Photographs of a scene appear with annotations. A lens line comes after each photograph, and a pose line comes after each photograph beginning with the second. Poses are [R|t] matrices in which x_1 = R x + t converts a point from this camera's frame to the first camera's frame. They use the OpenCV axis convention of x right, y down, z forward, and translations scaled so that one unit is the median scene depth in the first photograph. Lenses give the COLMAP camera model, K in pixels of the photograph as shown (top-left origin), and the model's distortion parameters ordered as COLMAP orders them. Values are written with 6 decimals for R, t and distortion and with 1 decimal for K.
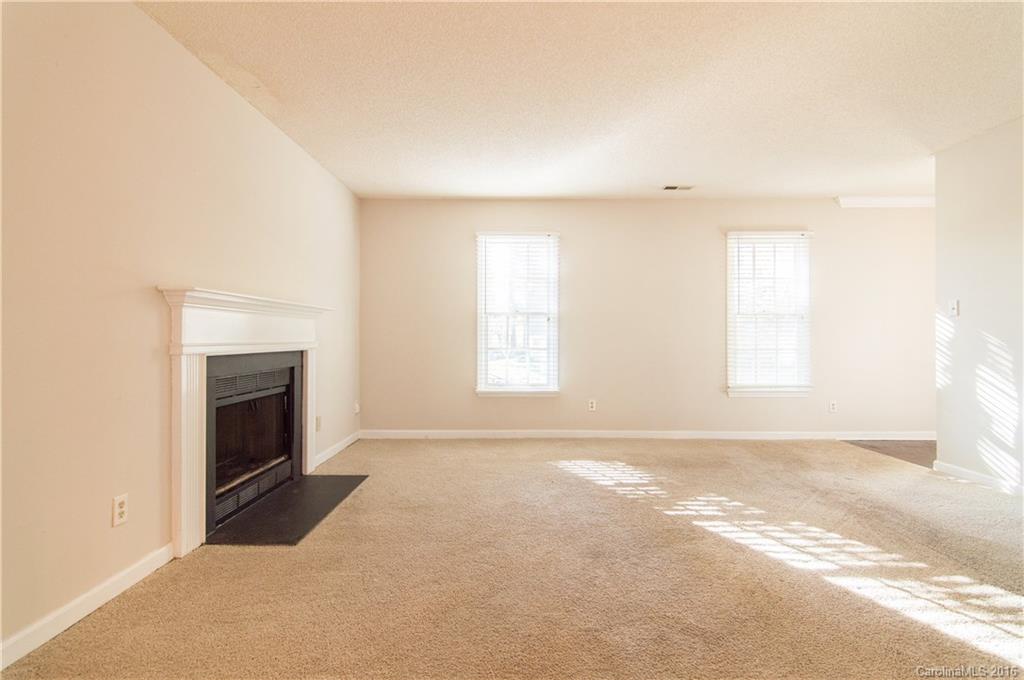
lens RADIAL K [[498.9, 0, 509.6], [0, 498.9, 334.5], [0, 0, 1]] dist [-0.001004, -0.000608]
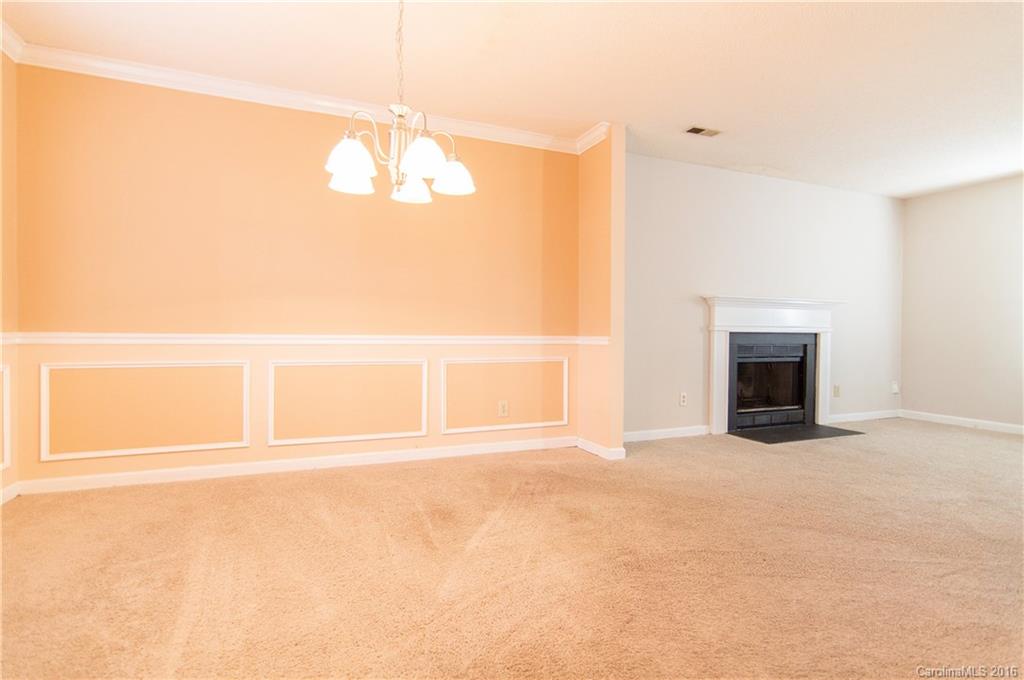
lens RADIAL K [[498.9, 0, 508.1], [0, 498.9, 335.2], [0, 0, 1]] dist [-0.001004, -0.000608]
pose [[0.388656, 0.012795, -0.921294, 0.658767], [-0.002532, 0.999915, 0.012819, 0.028364], [0.921380, -0.002649, 0.388655, -0.398665]]
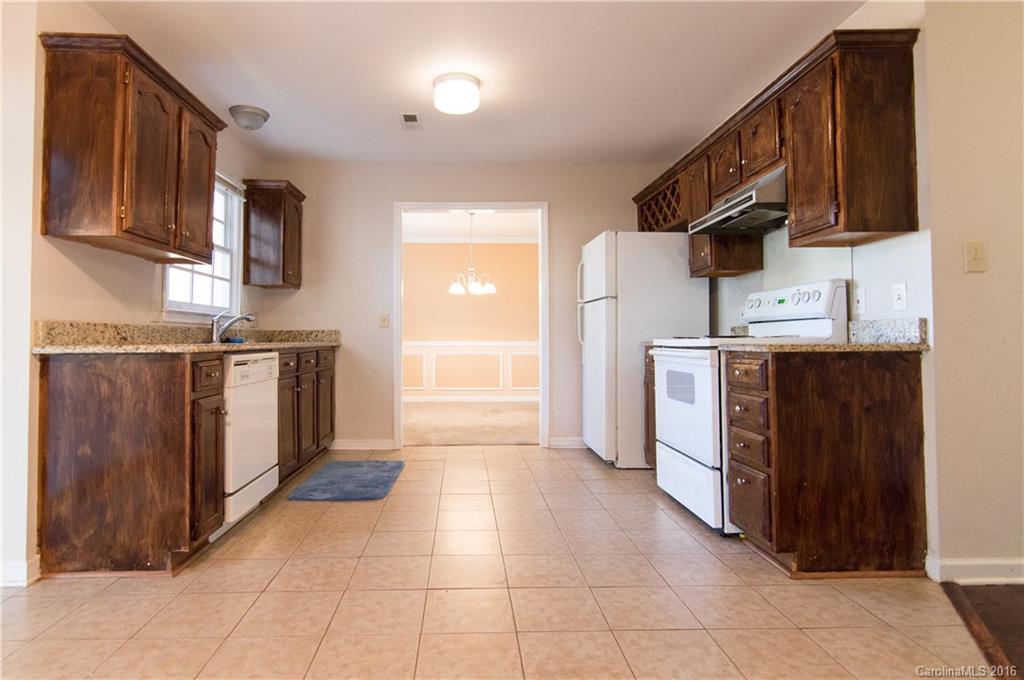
lens RADIAL K [[540.9, 0, 474.1], [0, 540.9, 329.8], [0, 0, 1]] dist [-0.006486, 0.000644]
pose [[0.035823, -0.023054, -0.999092, 2.205237], [0.003556, 0.999730, -0.022941, 0.050584], [0.999352, -0.002731, 0.035895, -0.349068]]
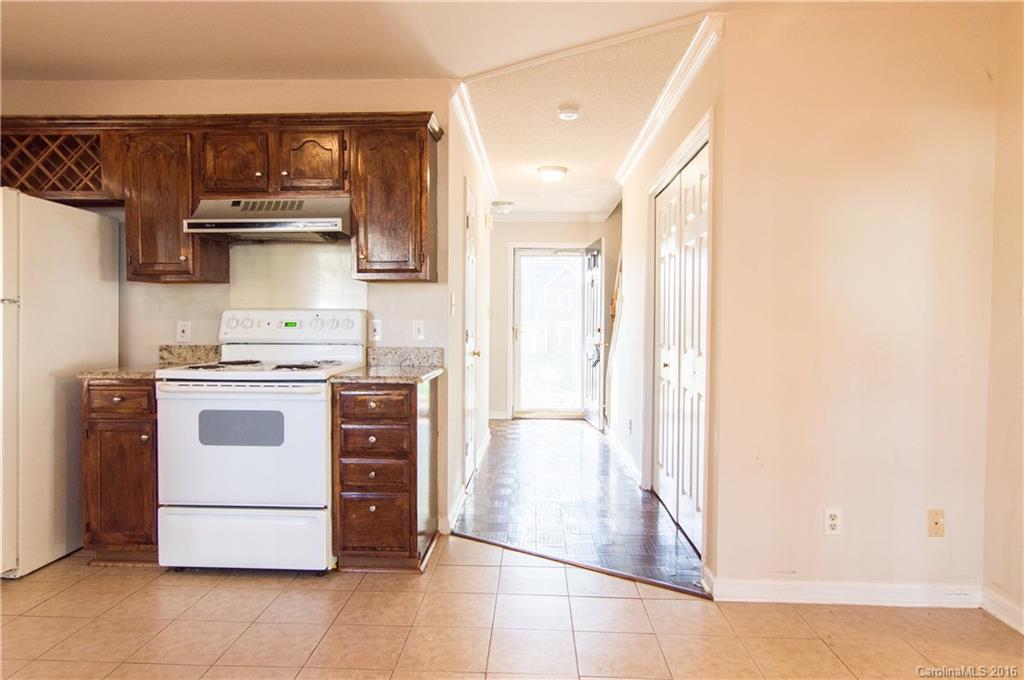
lens RADIAL K [[641.4, 0, 511.8], [0, 641.4, 342.1], [0, 0, 1]] dist [0.004668, 0.002620]
pose [[0.999690, 0.002136, -0.024811, 1.663926], [-0.001344, 0.999492, 0.031856, -0.027731], [0.024866, -0.031813, 0.999184, -0.888453]]
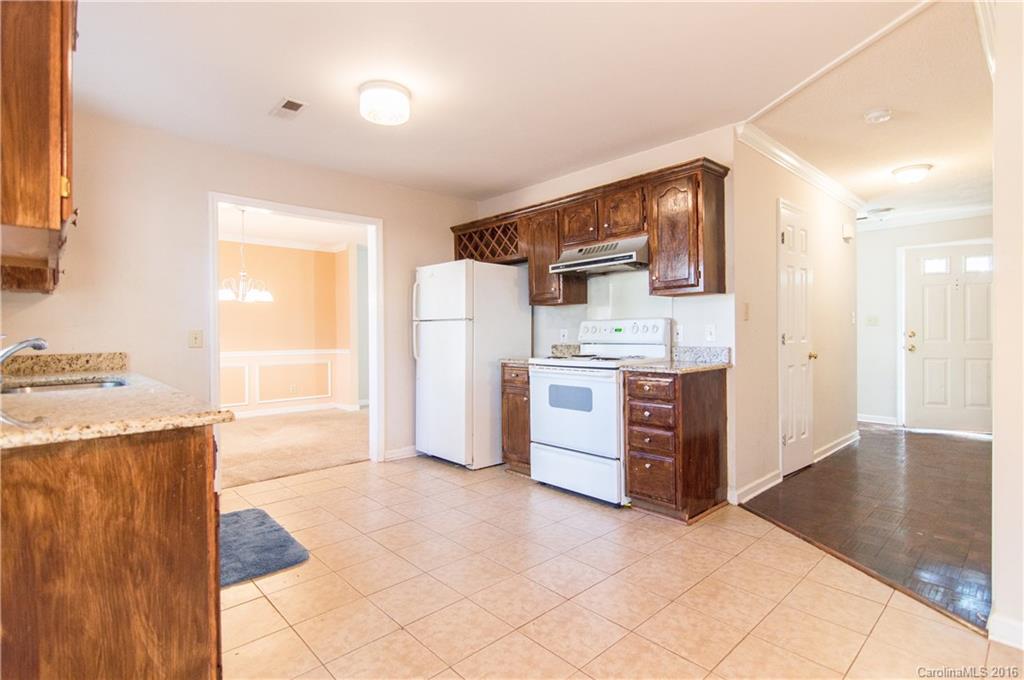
lens RADIAL K [[498.9, 0, 508.4], [0, 498.9, 341.0], [0, 0, 1]] dist [-0.001004, -0.000608]
pose [[0.690009, -0.000505, -0.723800, 1.963862], [0.012533, 0.999858, 0.011250, -0.012118], [0.723692, -0.016834, 0.689918, -0.827149]]
